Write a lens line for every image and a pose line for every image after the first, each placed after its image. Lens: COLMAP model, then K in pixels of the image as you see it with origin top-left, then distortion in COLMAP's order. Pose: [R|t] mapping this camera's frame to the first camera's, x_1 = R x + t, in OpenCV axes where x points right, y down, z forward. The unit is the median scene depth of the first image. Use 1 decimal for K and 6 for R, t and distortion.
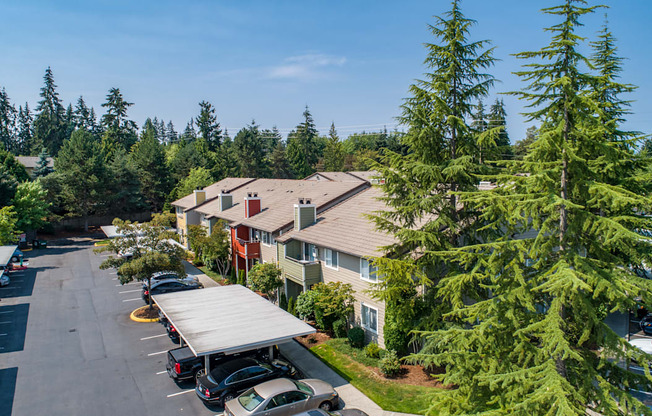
lens RADIAL K [[493.7, 0, 326.0], [0, 493.7, 208.0], [0, 0, 1]] dist [-0.005357, -0.000337]
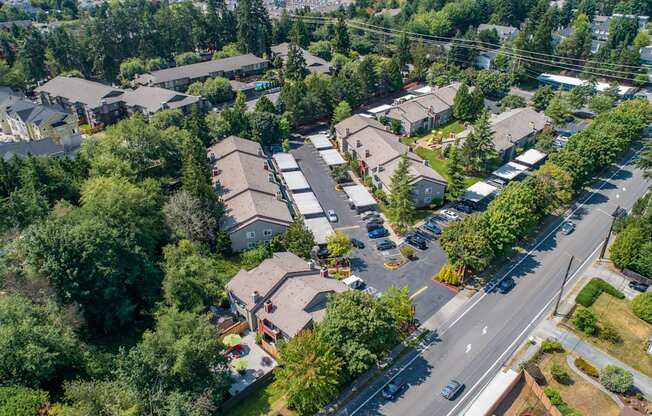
lens RADIAL K [[493.7, 0, 326.0], [0, 493.7, 208.0], [0, 0, 1]] dist [-0.005357, -0.000337]
pose [[0.974482, 0.108437, -0.196535, 0.384777], [-0.015967, 0.906839, 0.421175, -1.506519], [0.223896, -0.407290, 0.885430, -3.005512]]
